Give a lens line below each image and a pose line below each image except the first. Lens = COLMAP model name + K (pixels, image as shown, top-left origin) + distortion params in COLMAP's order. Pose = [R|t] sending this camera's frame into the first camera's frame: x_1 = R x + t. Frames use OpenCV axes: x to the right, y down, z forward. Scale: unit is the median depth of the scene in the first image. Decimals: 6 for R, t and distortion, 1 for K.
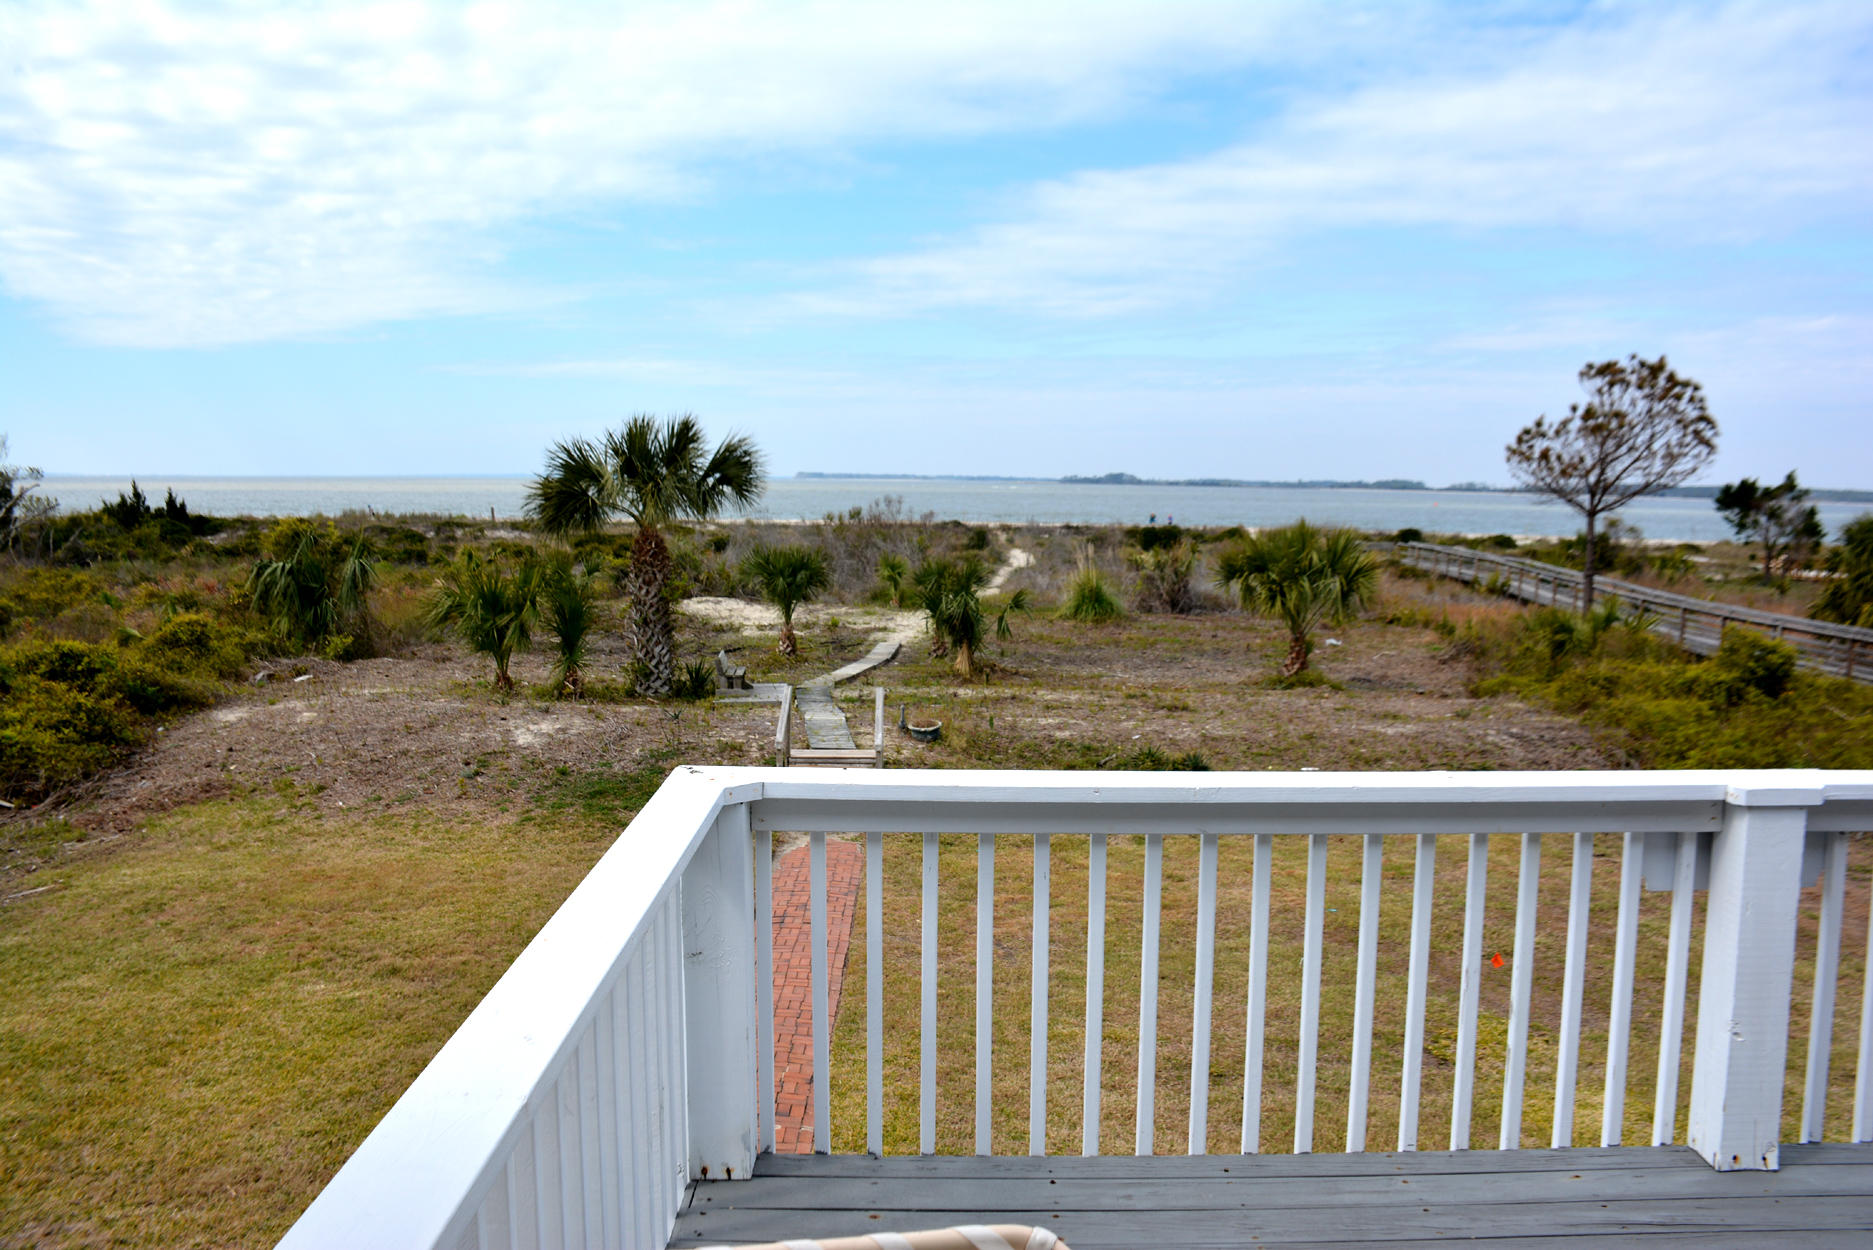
lens RADIAL K [[1459.8, 0, 952.4], [0, 1459.8, 601.9], [0, 0, 1]] dist [-0.149733, 0.103210]
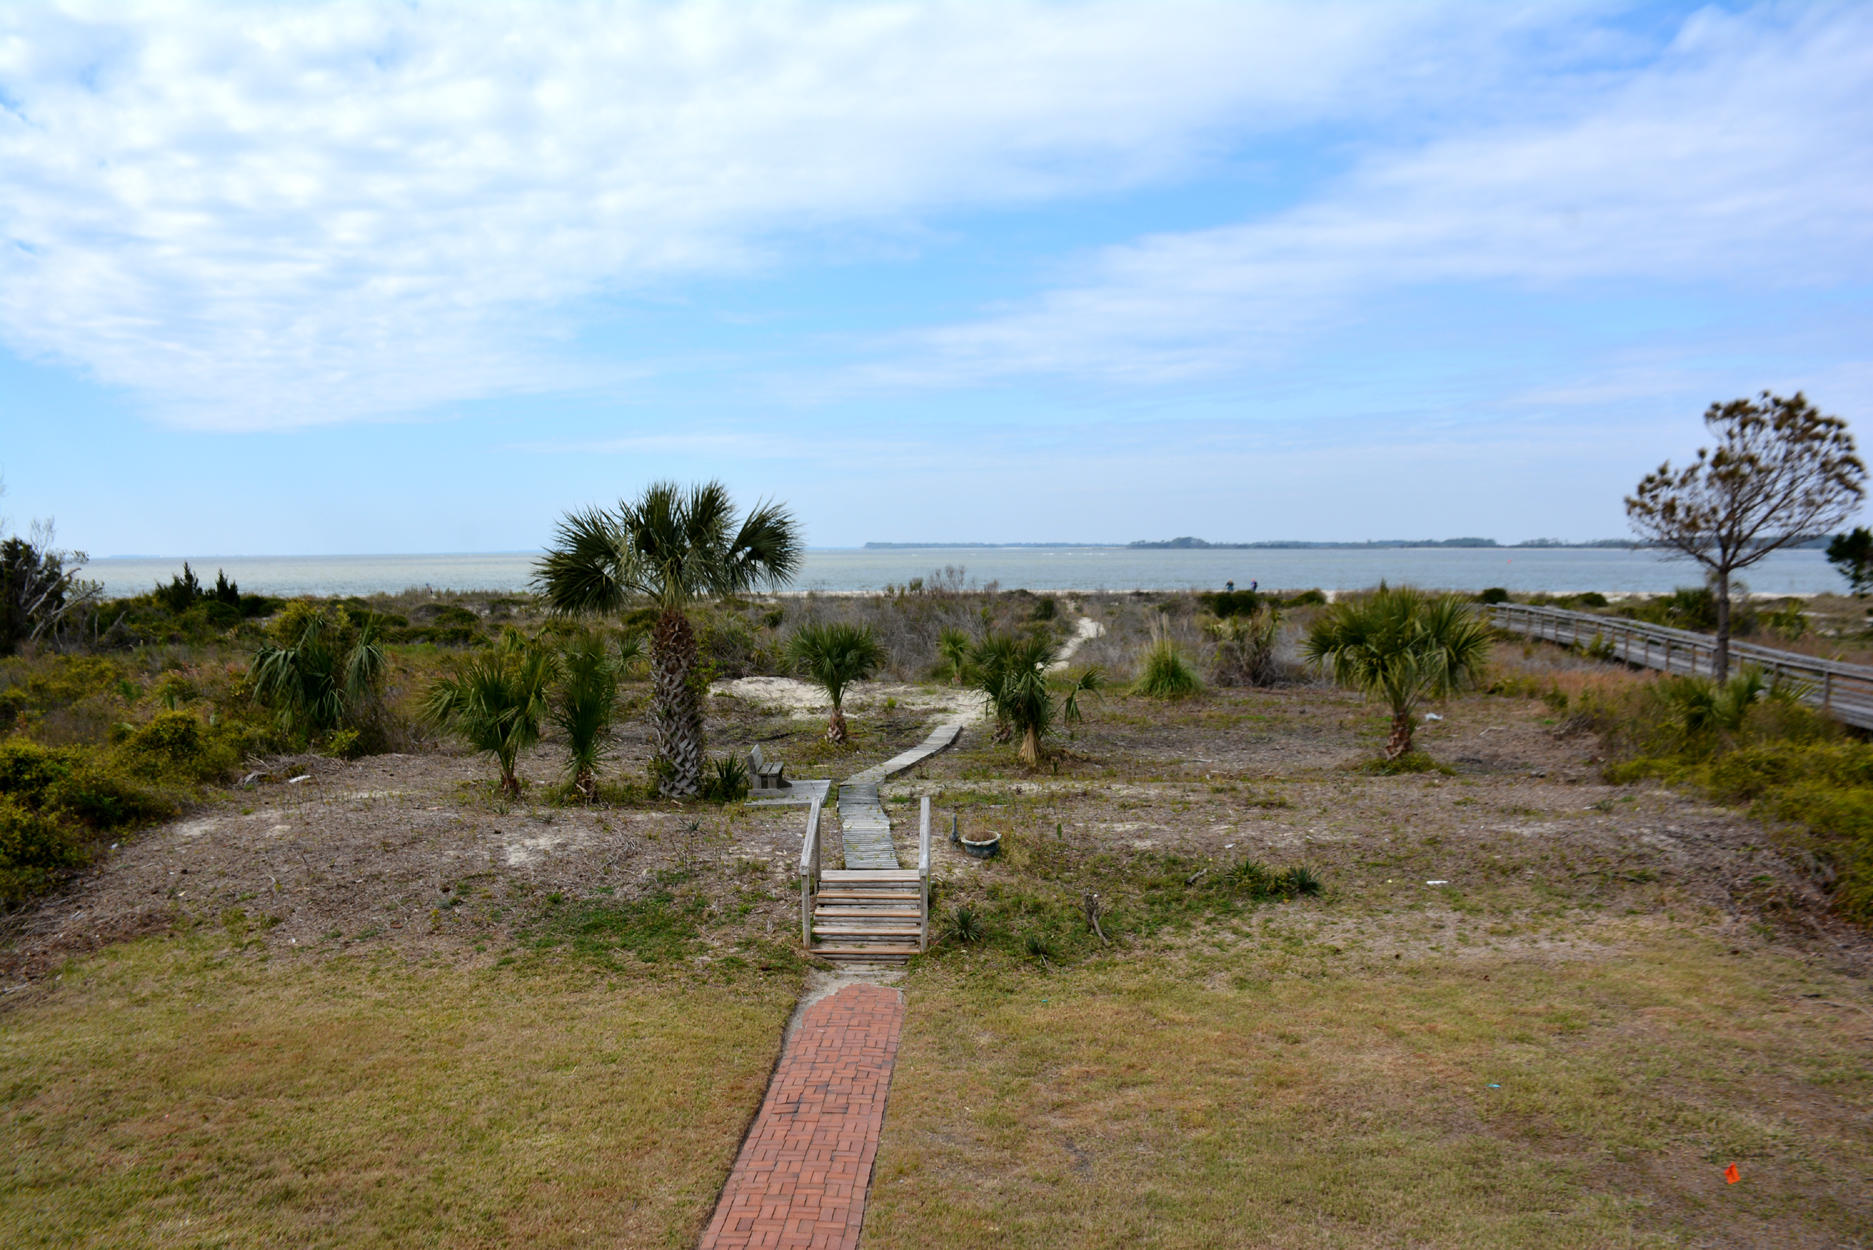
lens RADIAL K [[1459.8, 0, 952.4], [0, 1459.8, 601.9], [0, 0, 1]] dist [-0.149733, 0.103210]
pose [[0.998724, -0.018249, -0.047090, 0.004686], [0.016038, 0.998770, -0.046908, -0.009015], [0.047888, 0.046093, 0.997789, 0.097977]]
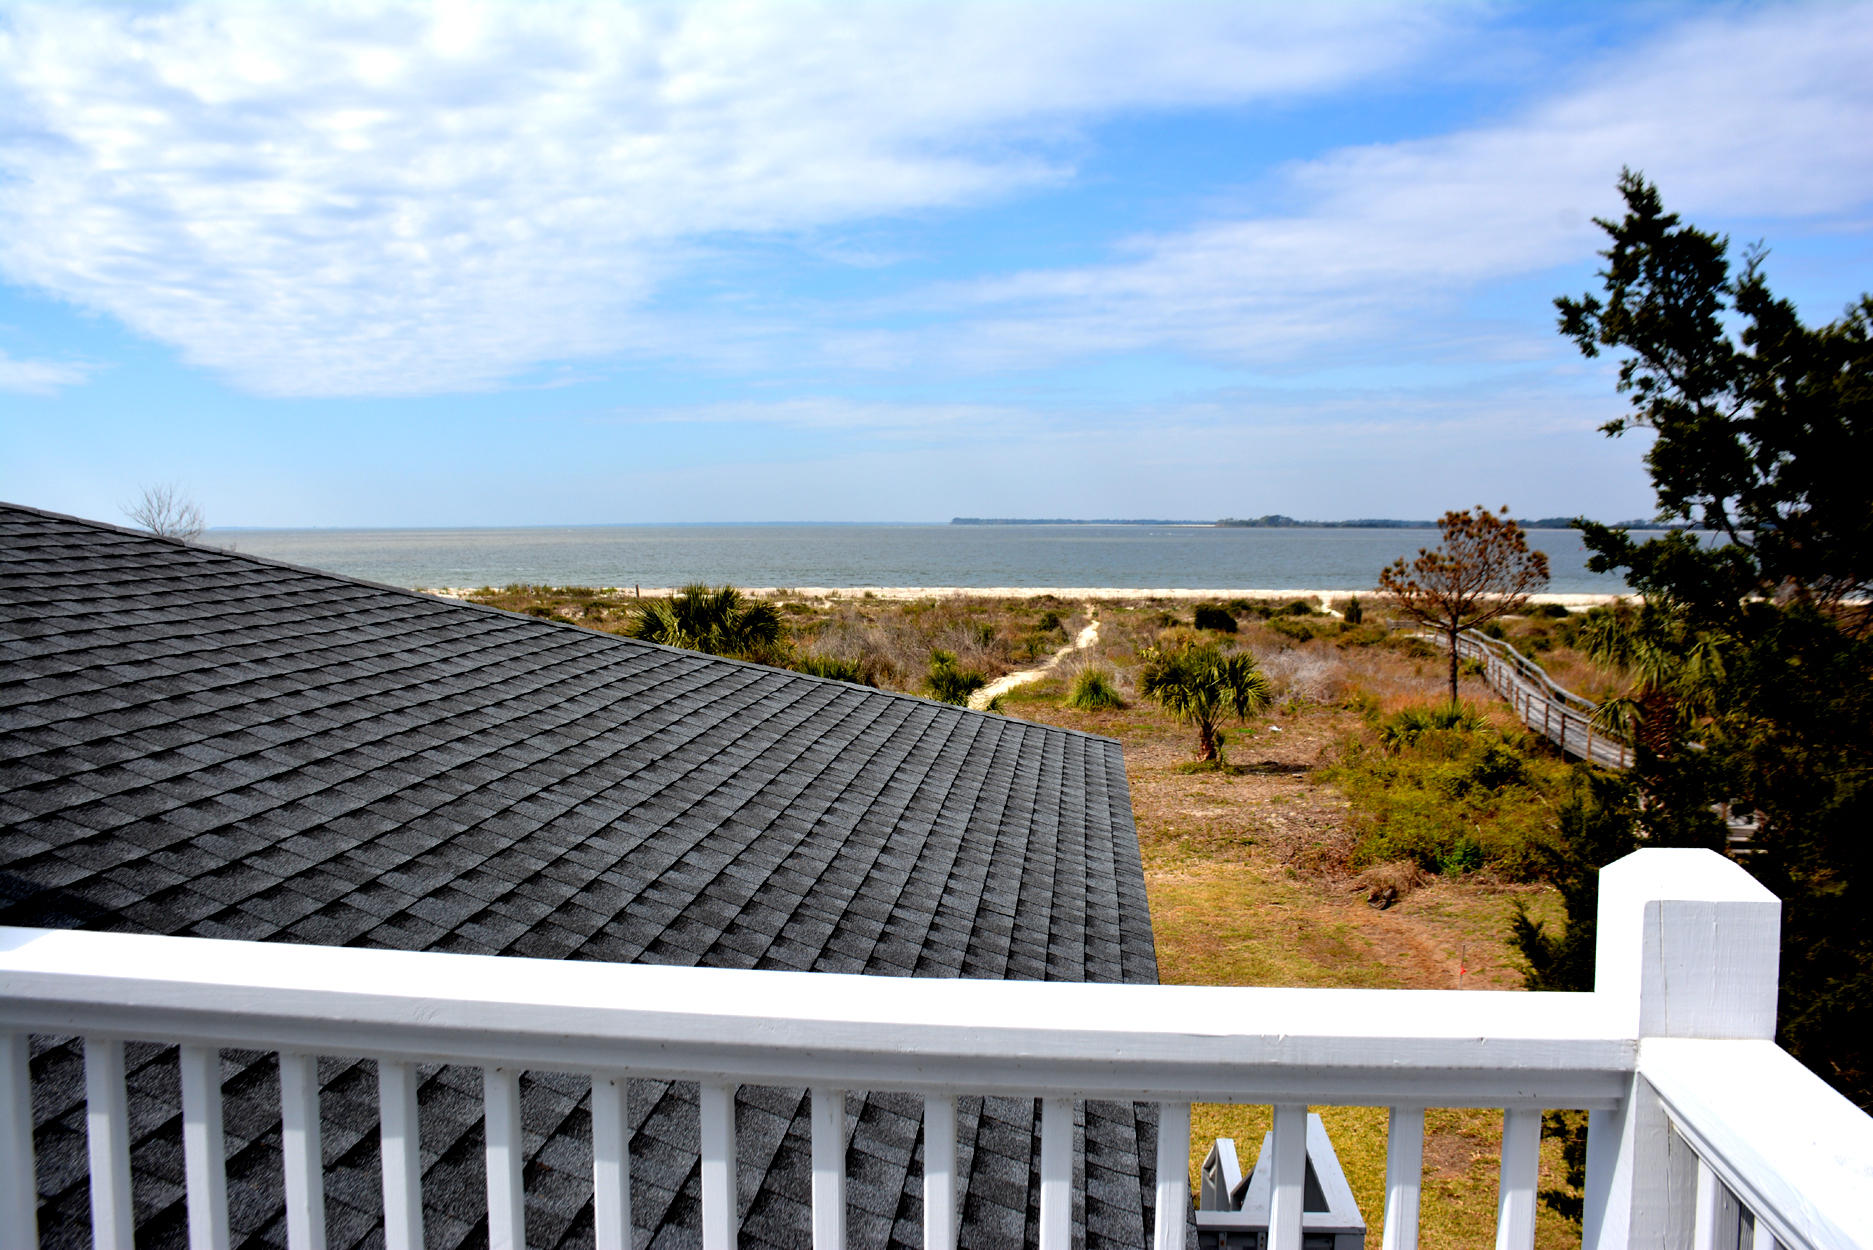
lens RADIAL K [[1459.8, 0, 952.4], [0, 1459.8, 601.9], [0, 0, 1]] dist [-0.149733, 0.103210]
pose [[0.994309, -0.009309, -0.106129, 0.158546], [0.006004, 0.999488, -0.031420, -0.056099], [0.106367, 0.030604, 0.993856, -0.337336]]
